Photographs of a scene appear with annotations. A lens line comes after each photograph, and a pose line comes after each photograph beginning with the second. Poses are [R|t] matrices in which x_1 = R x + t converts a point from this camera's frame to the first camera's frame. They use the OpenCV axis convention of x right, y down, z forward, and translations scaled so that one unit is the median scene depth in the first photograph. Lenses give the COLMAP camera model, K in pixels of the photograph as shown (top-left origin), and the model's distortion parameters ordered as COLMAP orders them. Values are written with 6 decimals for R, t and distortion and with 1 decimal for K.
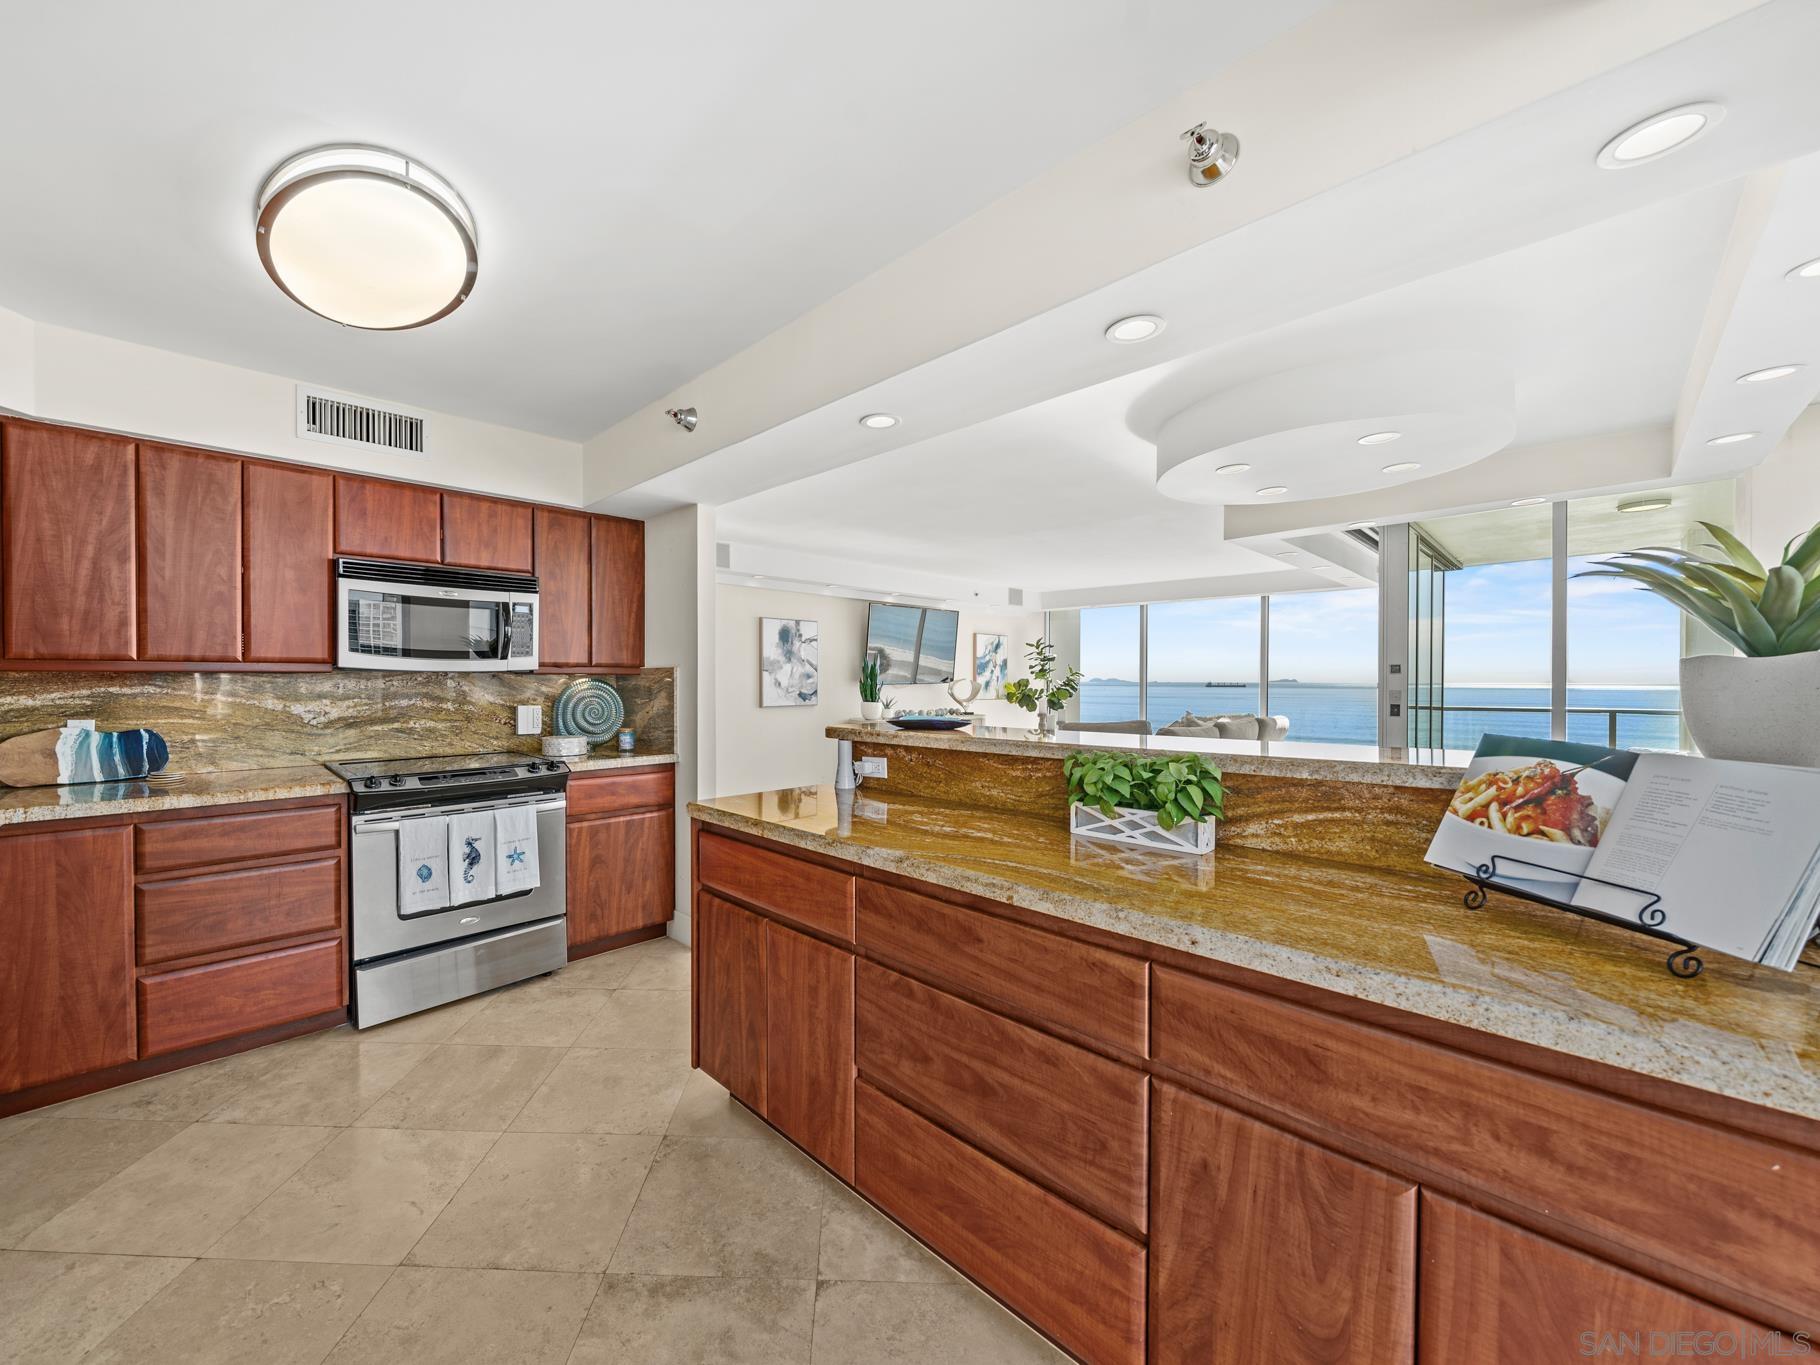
lens RADIAL K [[705.8, 0, 838.6], [0, 705.8, 687.0], [0, 0, 1]] dist [-0.005372, -0.000779]
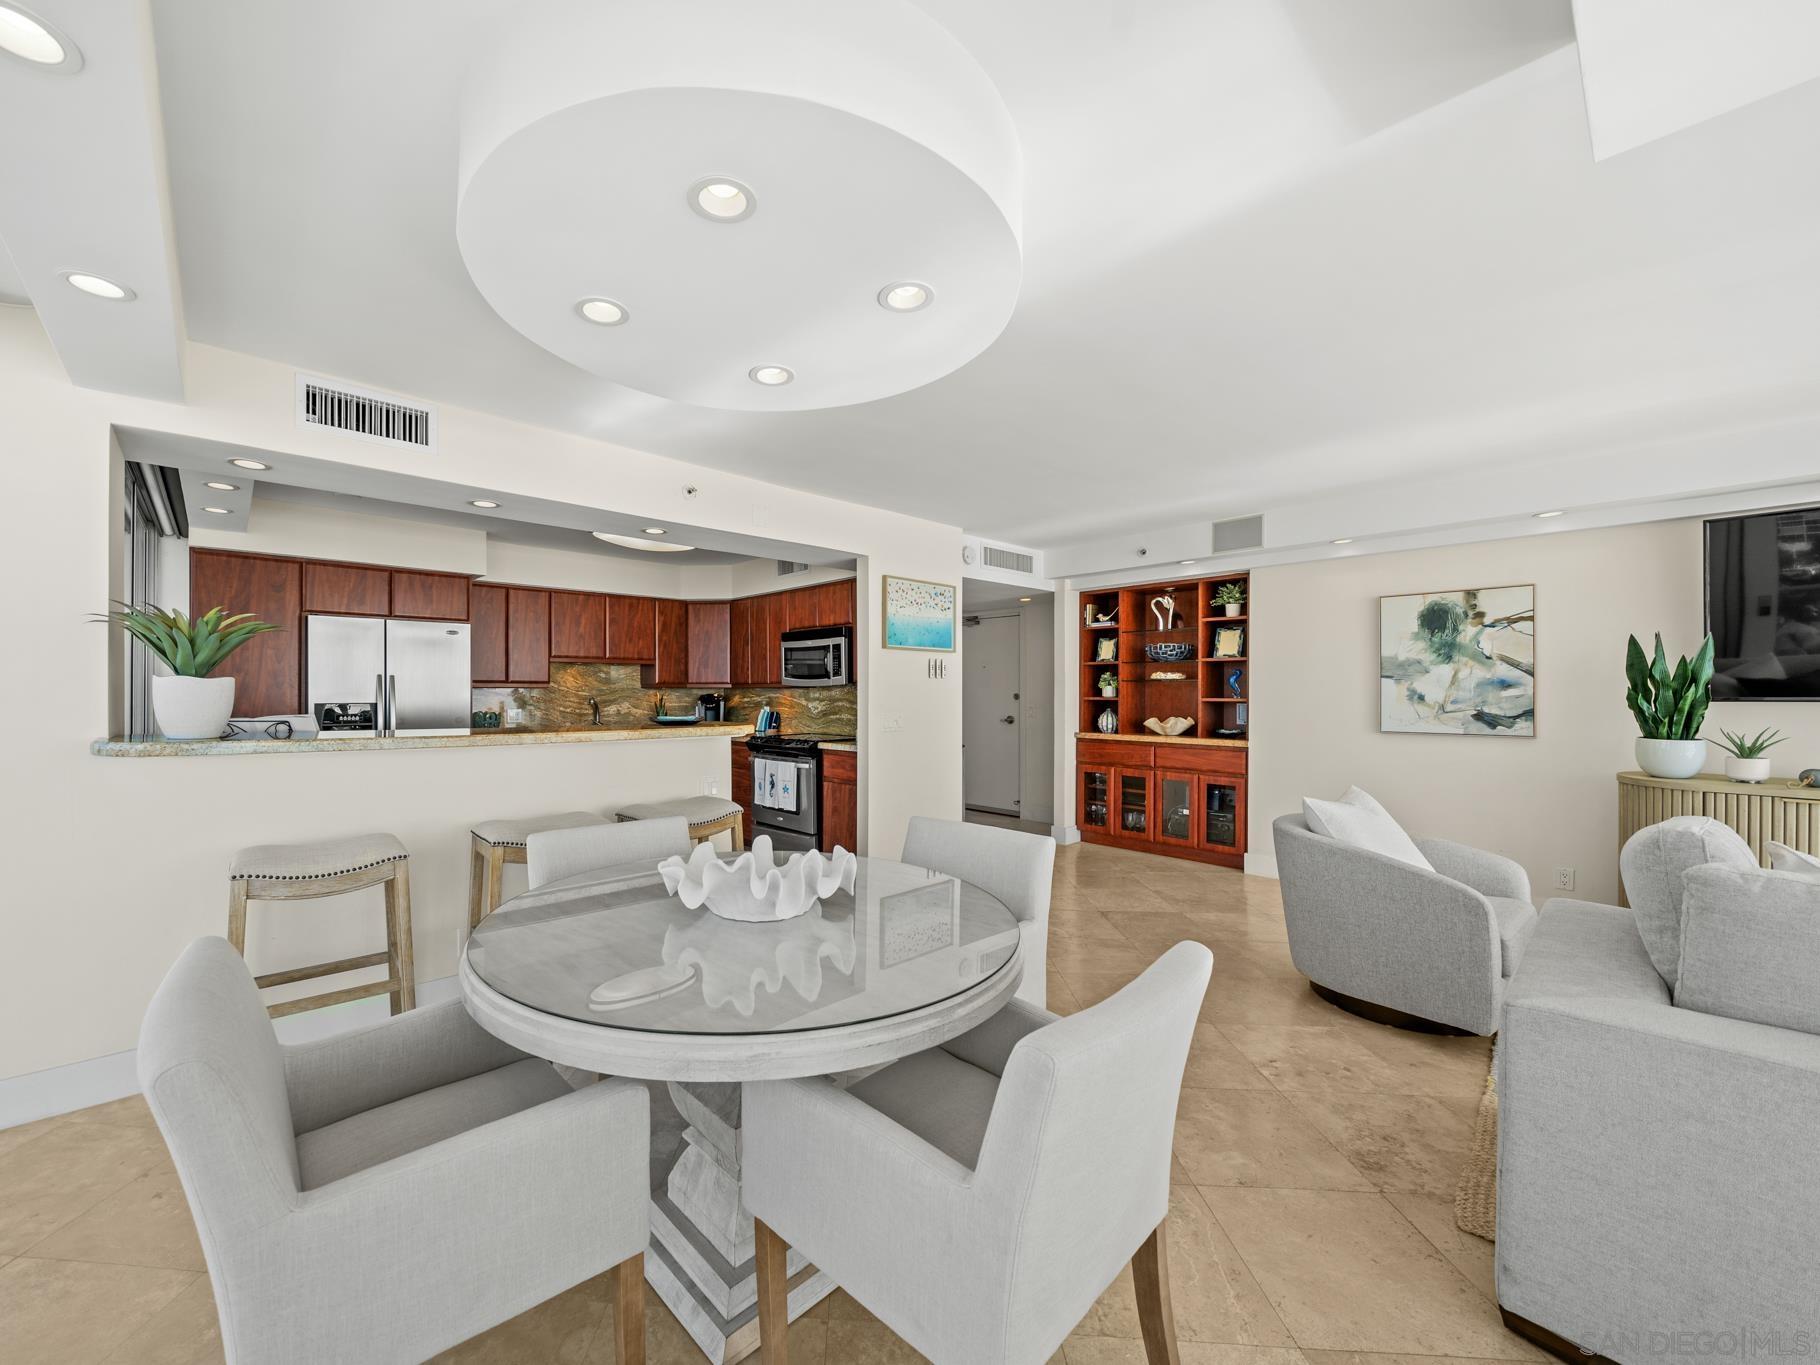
lens RADIAL K [[705.8, 0, 823.7], [0, 705.8, 692.4], [0, 0, 1]] dist [-0.005372, -0.000779]
pose [[-0.043480, 0.000299, -0.999054, 1.163936], [-0.010472, 0.999945, 0.000755, -0.007642], [0.998999, 0.010495, -0.043475, 1.026602]]
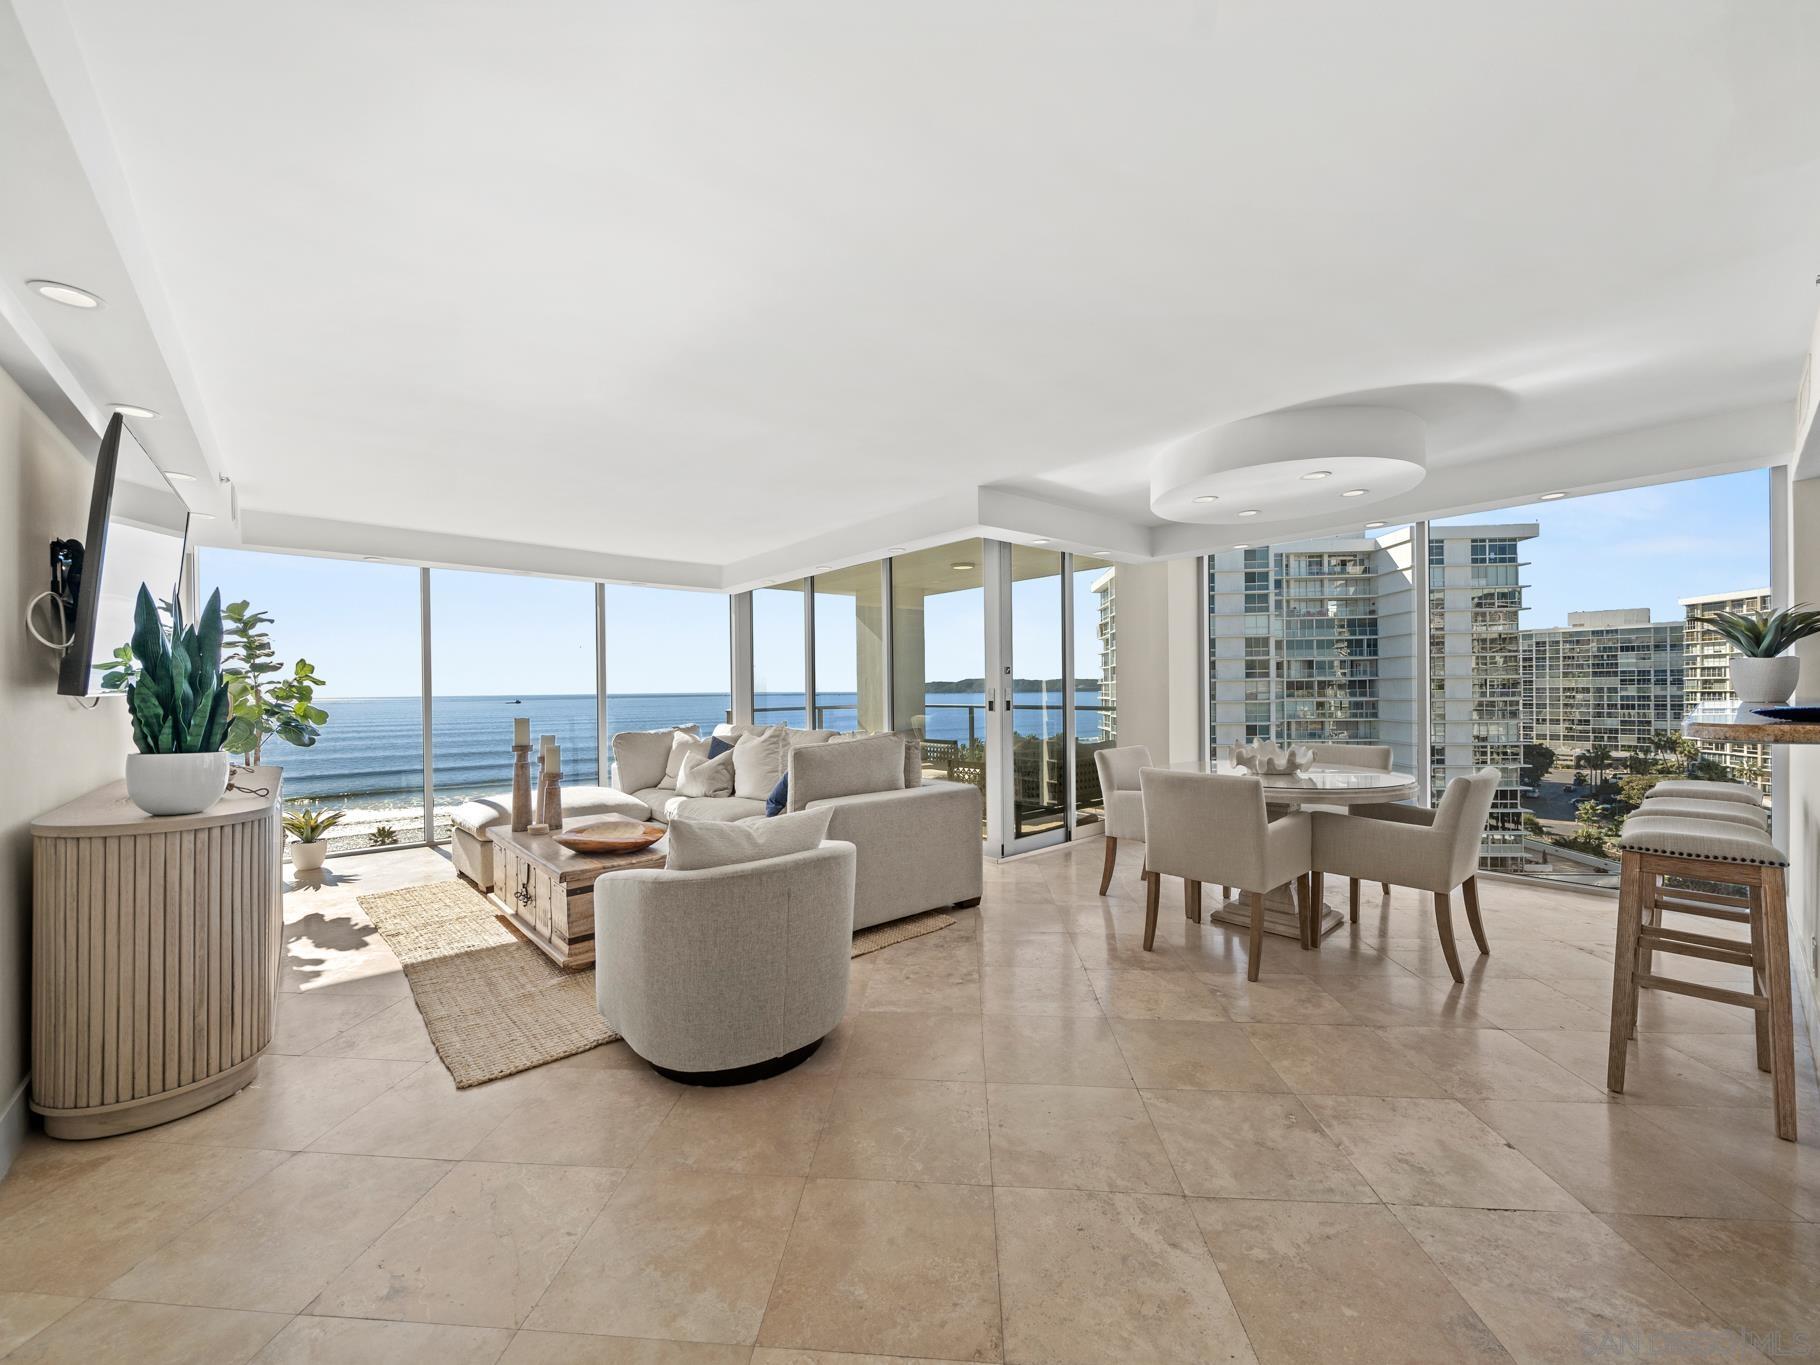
lens RADIAL K [[705.8, 0, 905.4], [0, 705.8, 695.7], [0, 0, 1]] dist [-0.005372, -0.000779]
pose [[0.043803, -0.011563, 0.998973, -0.517056], [0.021167, 0.999719, 0.010644, 0.001448], [-0.998816, 0.020679, 0.044036, 1.501435]]
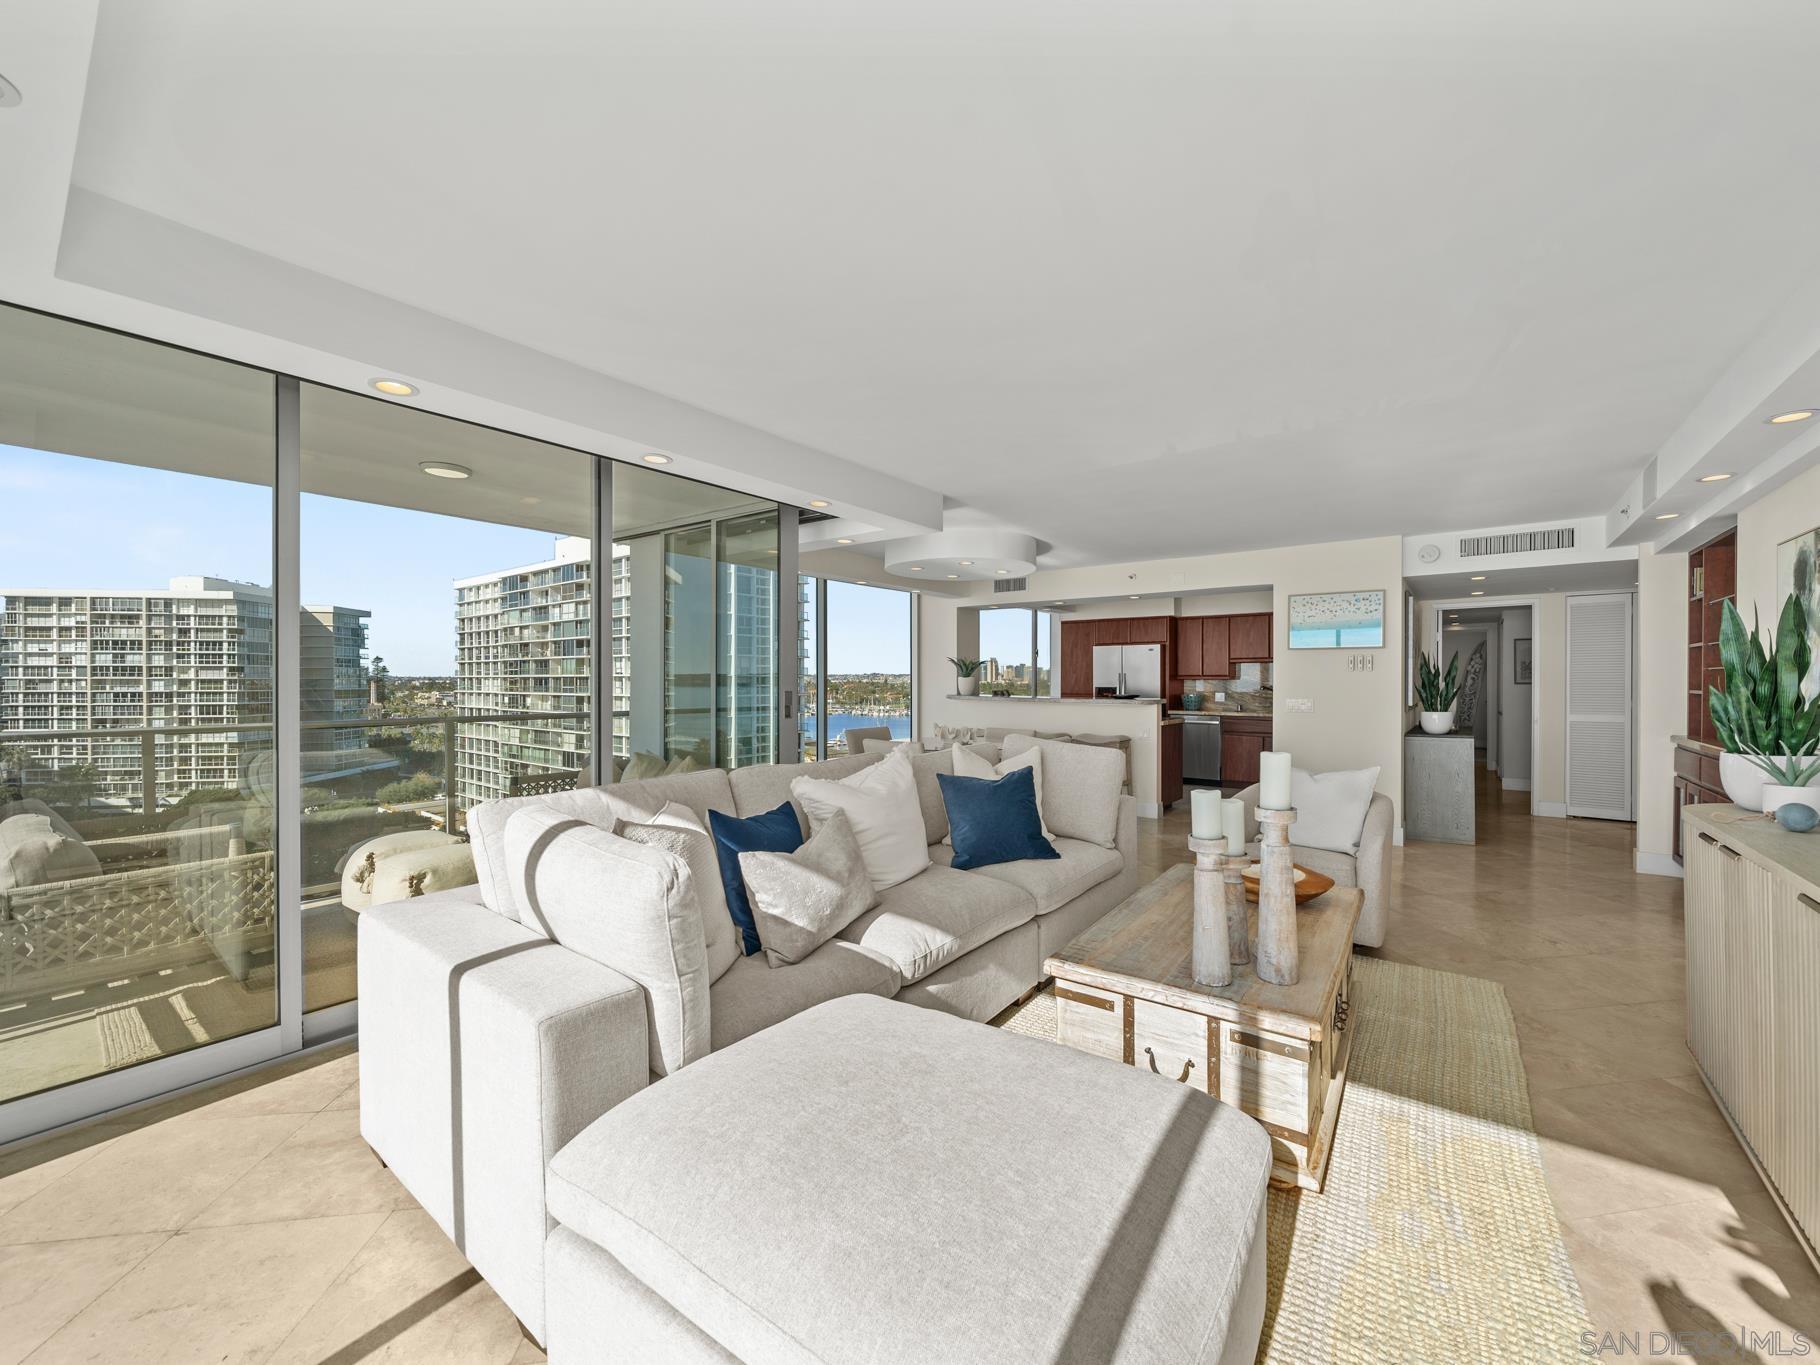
lens RADIAL K [[705.8, 0, 940.3], [0, 705.8, 682.9], [0, 0, 1]] dist [-0.005372, -0.000779]
pose [[-0.983562, -0.002016, -0.180562, 1.019867], [-0.004387, 0.999909, 0.012734, -0.026037], [0.180520, 0.013317, -0.983481, 2.729215]]
